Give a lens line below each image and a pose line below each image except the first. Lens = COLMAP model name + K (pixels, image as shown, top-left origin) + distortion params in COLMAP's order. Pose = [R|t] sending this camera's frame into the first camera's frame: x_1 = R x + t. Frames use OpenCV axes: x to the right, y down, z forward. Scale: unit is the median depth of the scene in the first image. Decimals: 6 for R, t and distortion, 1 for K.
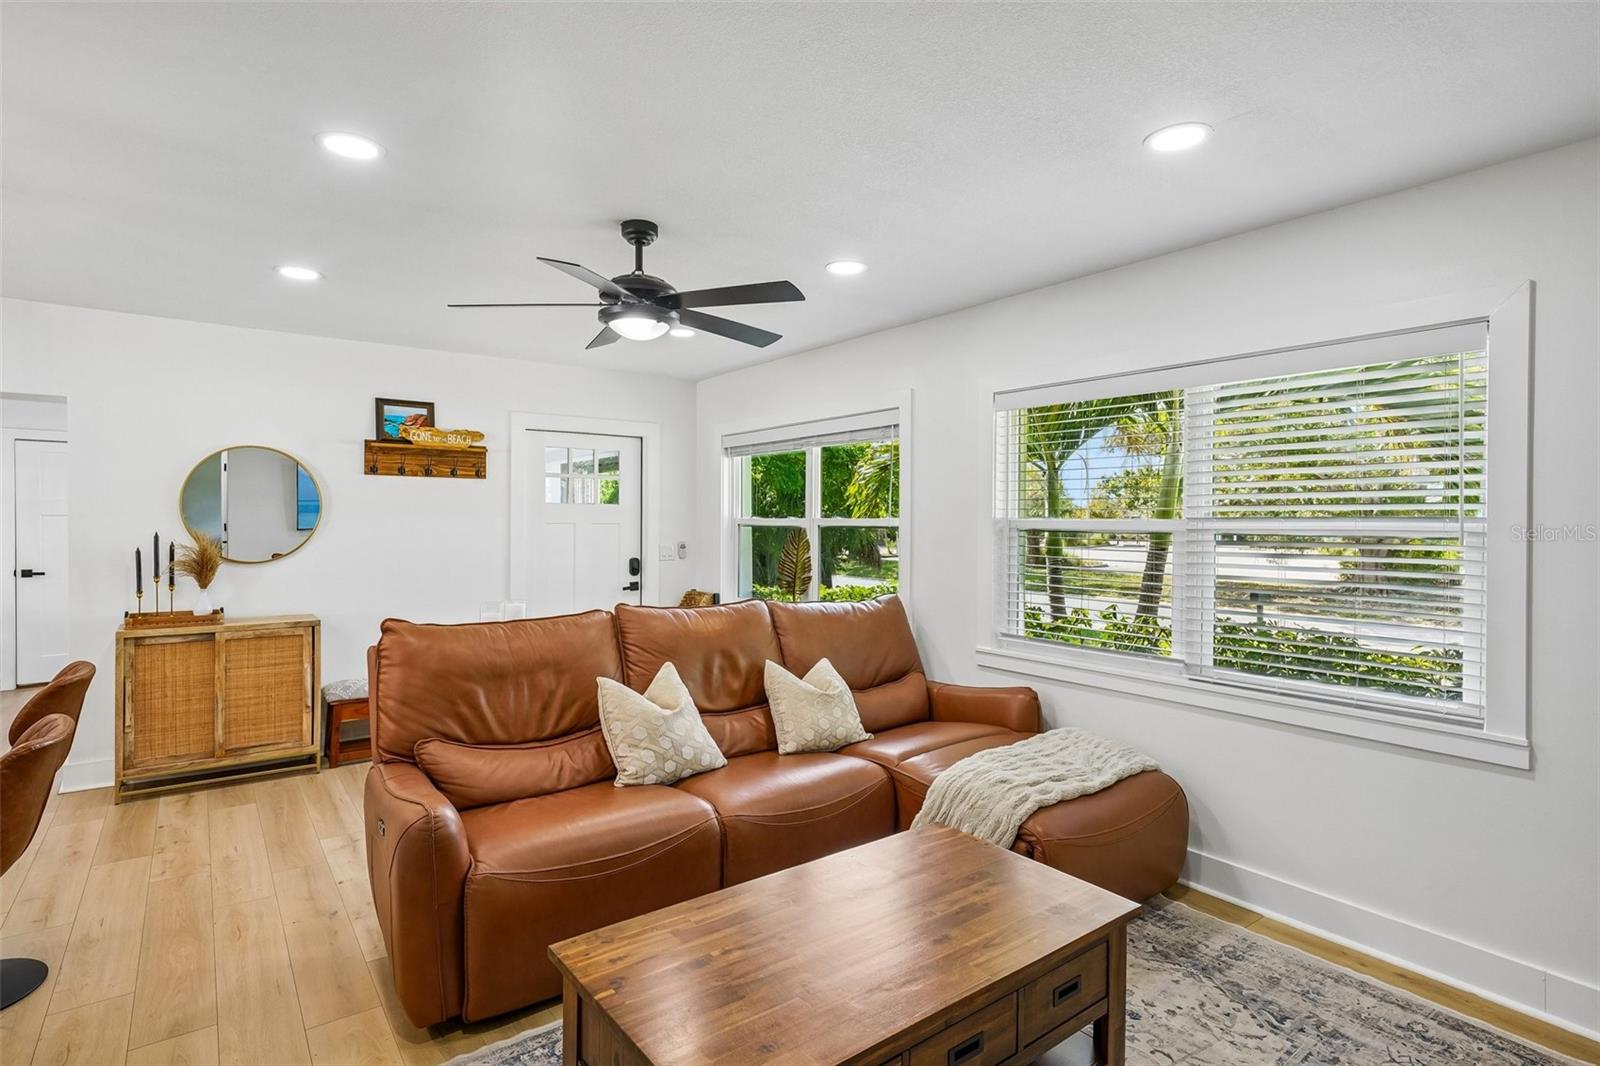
lens RADIAL K [[800.5, 0, 798.8], [0, 800.5, 531.5], [0, 0, 1]] dist [-0.002099, -0.000346]
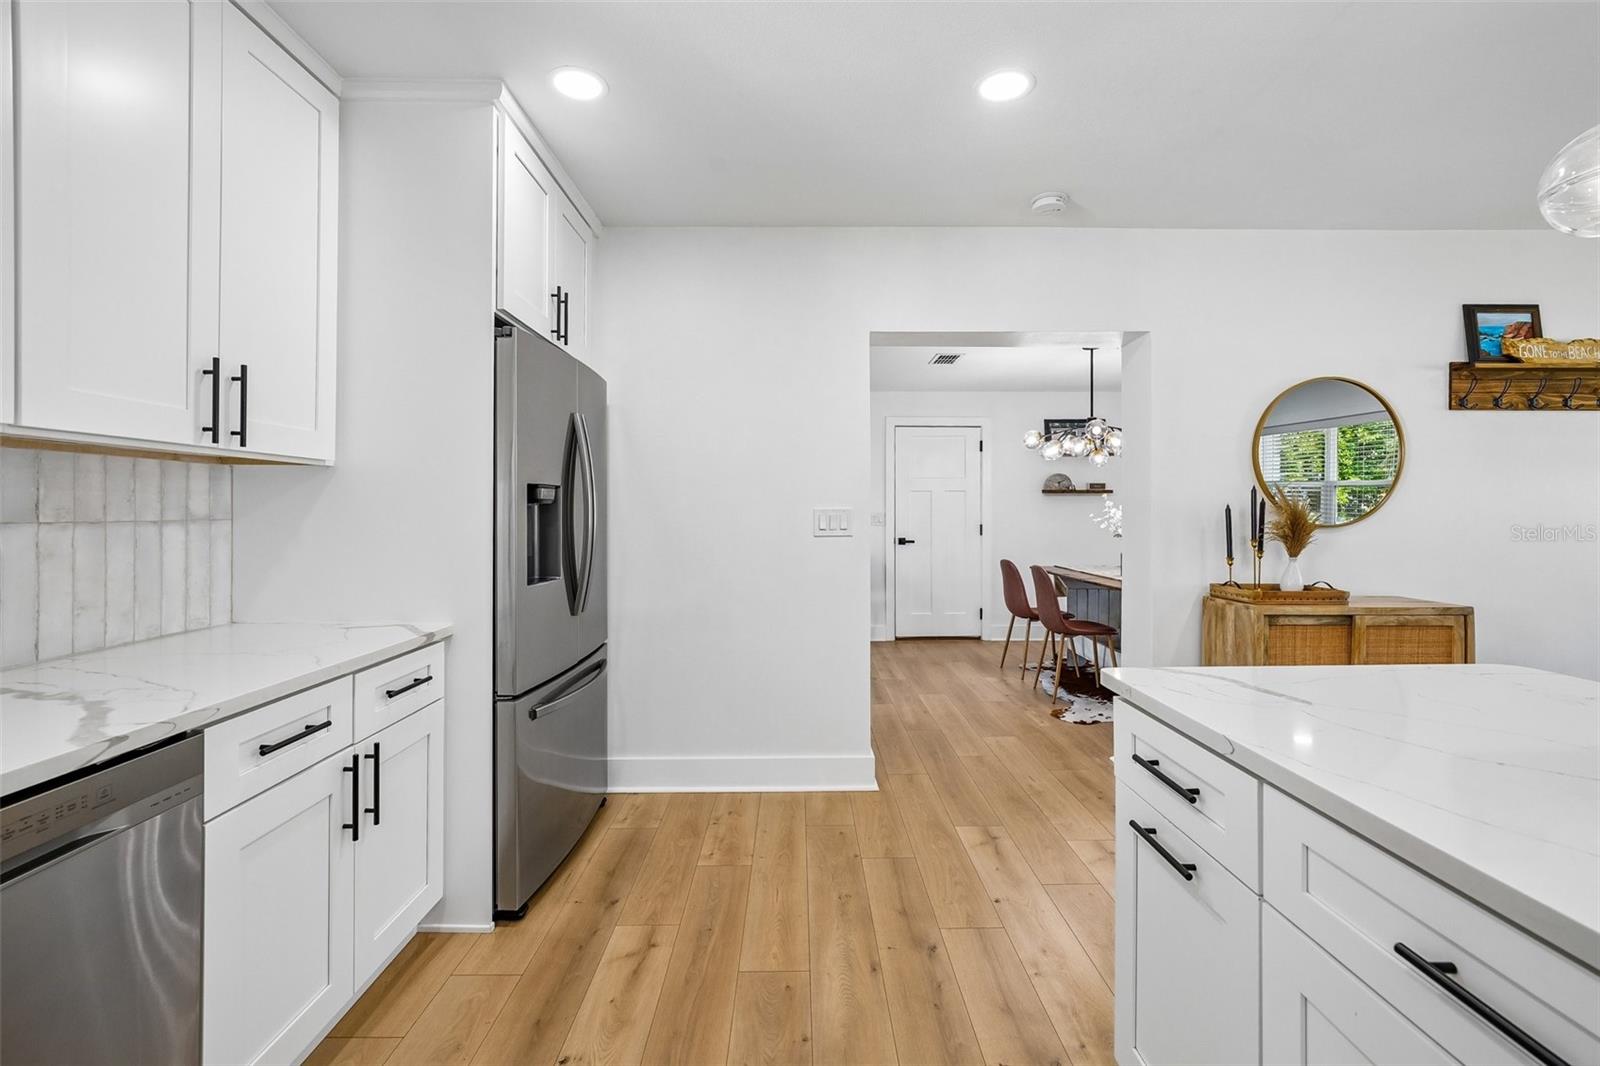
lens RADIAL K [[693.1, 0, 797.9], [0, 693.1, 520.4], [0, 0, 1]] dist [0.001187, 0.000120]
pose [[0.803696, 0.001576, -0.595039, -0.643519], [-0.004972, 0.999979, -0.004068, 0.035391], [0.595020, 0.006228, 0.803687, 0.134143]]
